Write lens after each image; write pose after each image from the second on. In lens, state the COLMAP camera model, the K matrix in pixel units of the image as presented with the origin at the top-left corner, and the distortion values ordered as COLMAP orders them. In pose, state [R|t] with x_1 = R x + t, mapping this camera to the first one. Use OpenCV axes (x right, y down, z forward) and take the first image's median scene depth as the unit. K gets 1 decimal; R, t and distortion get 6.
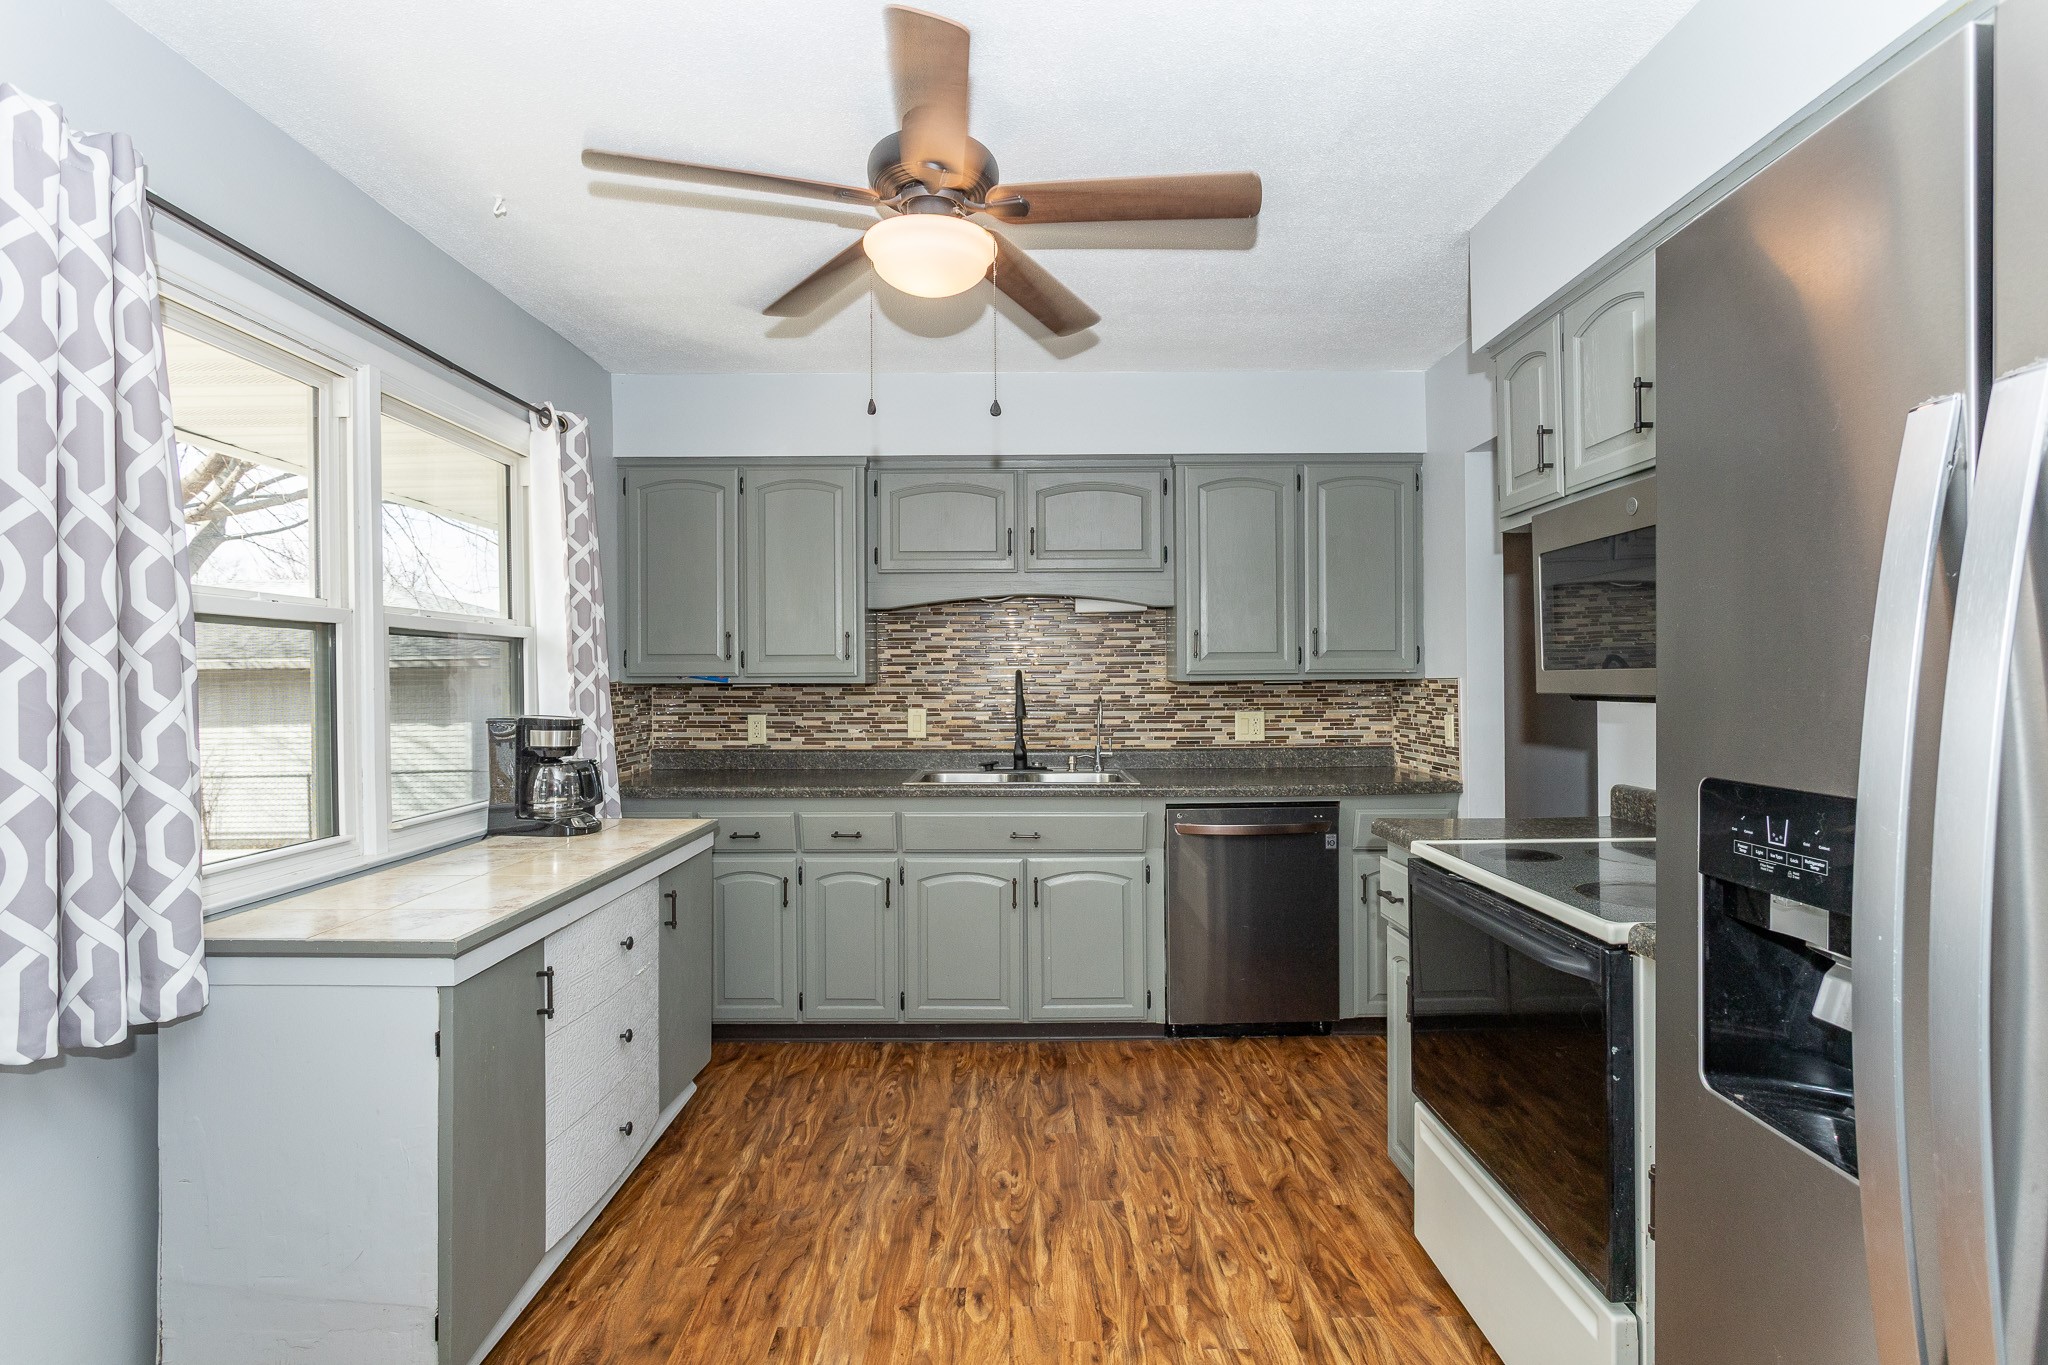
lens RADIAL K [[997.3, 0, 1029.4], [0, 997.3, 669.5], [0, 0, 1]] dist [-0.015376, 0.008630]
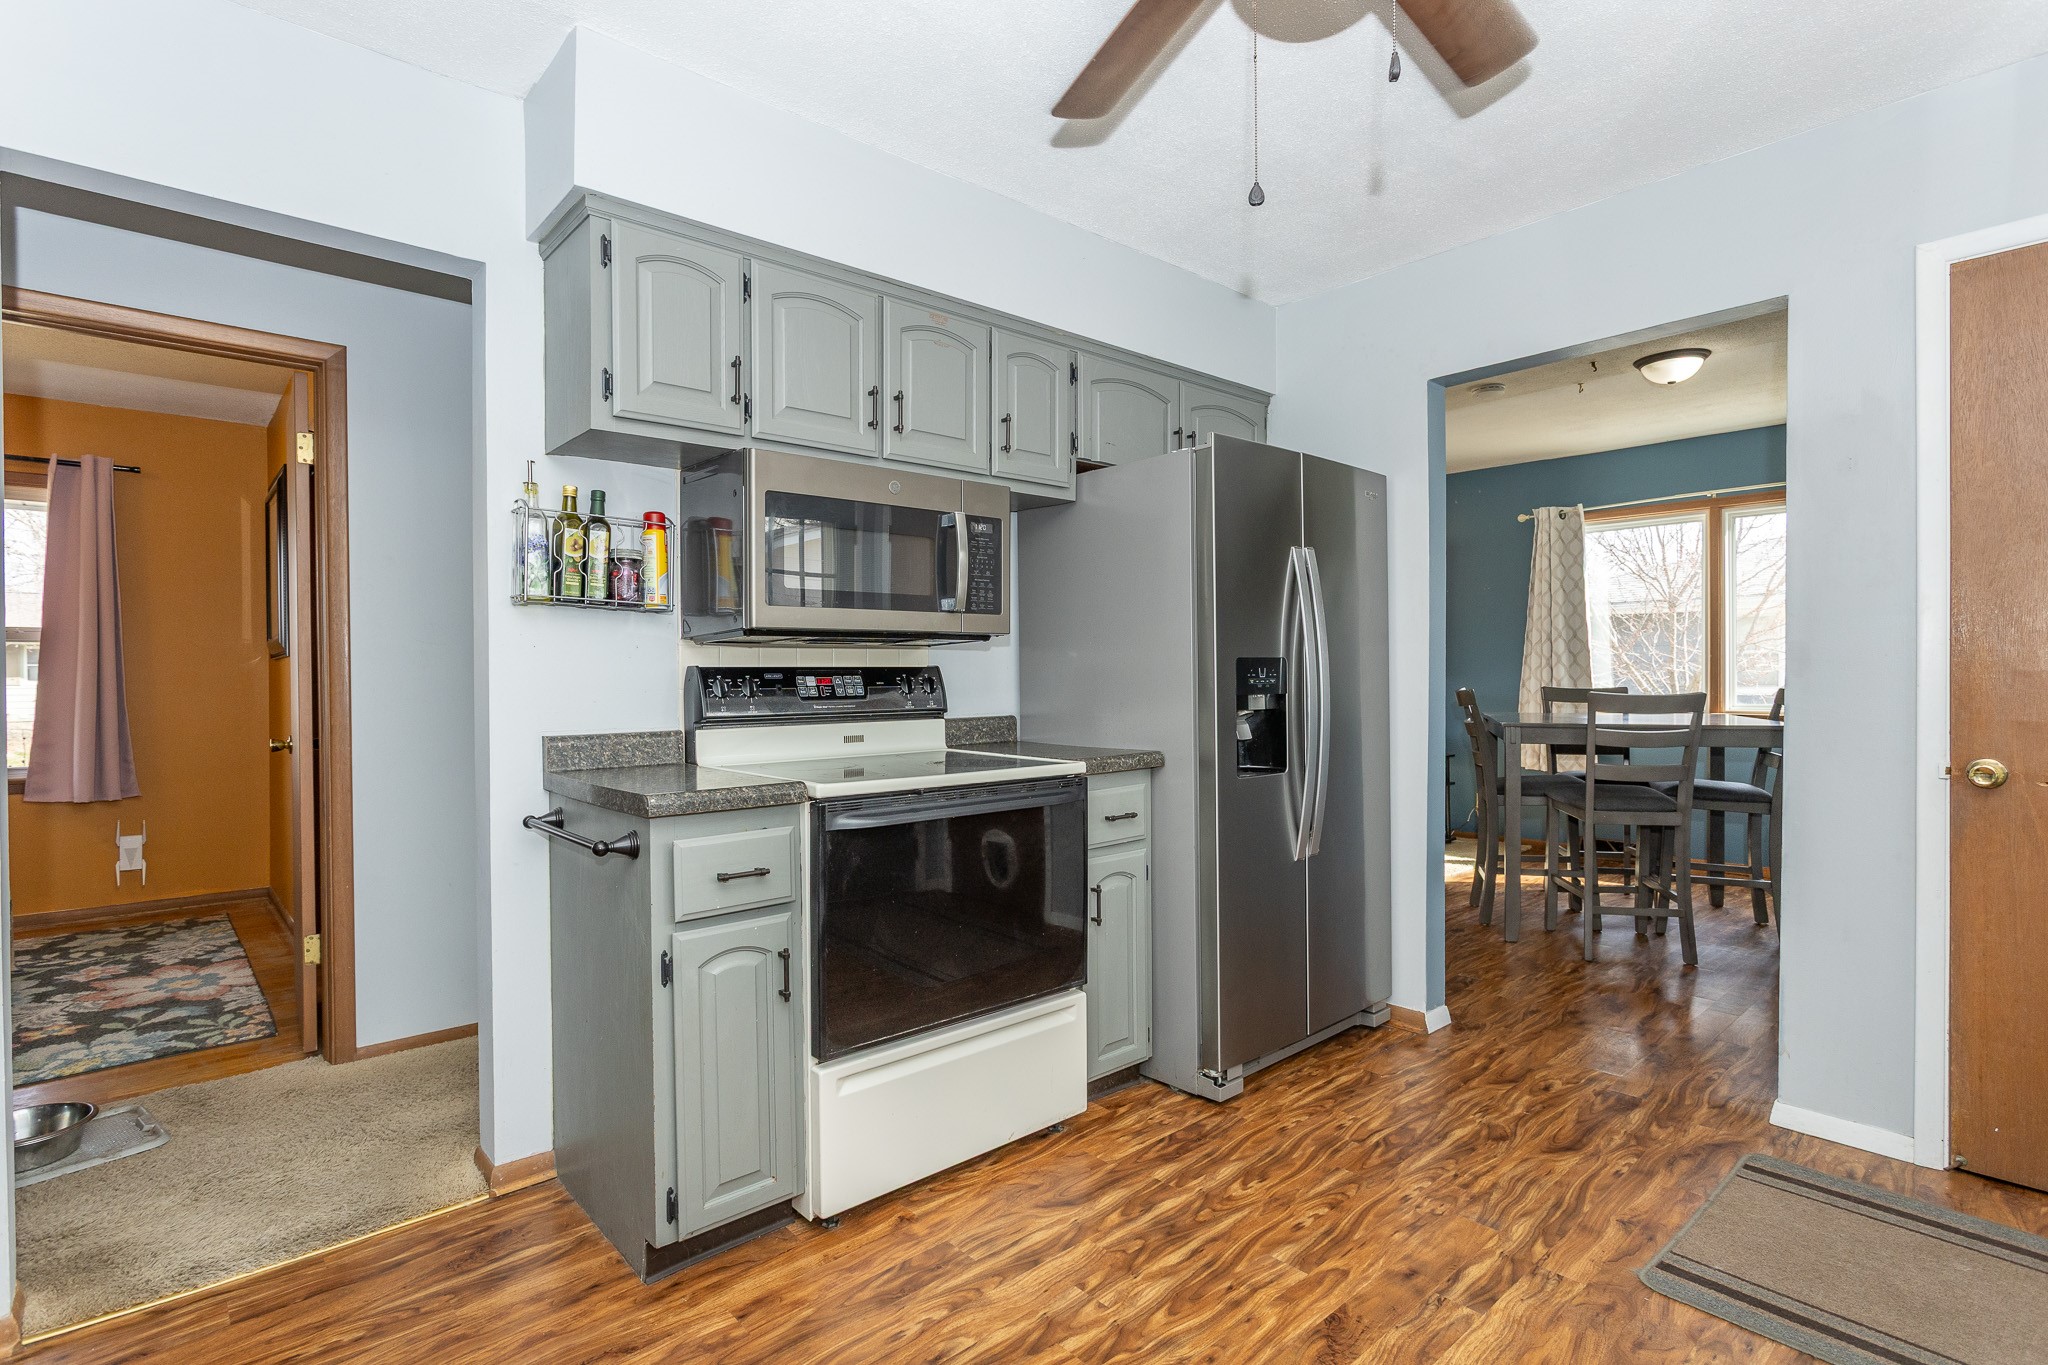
lens RADIAL K [[1006.8, 0, 1024.0], [0, 1006.8, 682.5], [0, 0, 1]] dist [-0.005496, 0.000597]
pose [[-0.658598, 0.004435, 0.752482, -0.269361], [0.005097, 0.999986, -0.001432, 0.051704], [-0.752478, 0.002892, -0.658611, 0.926073]]
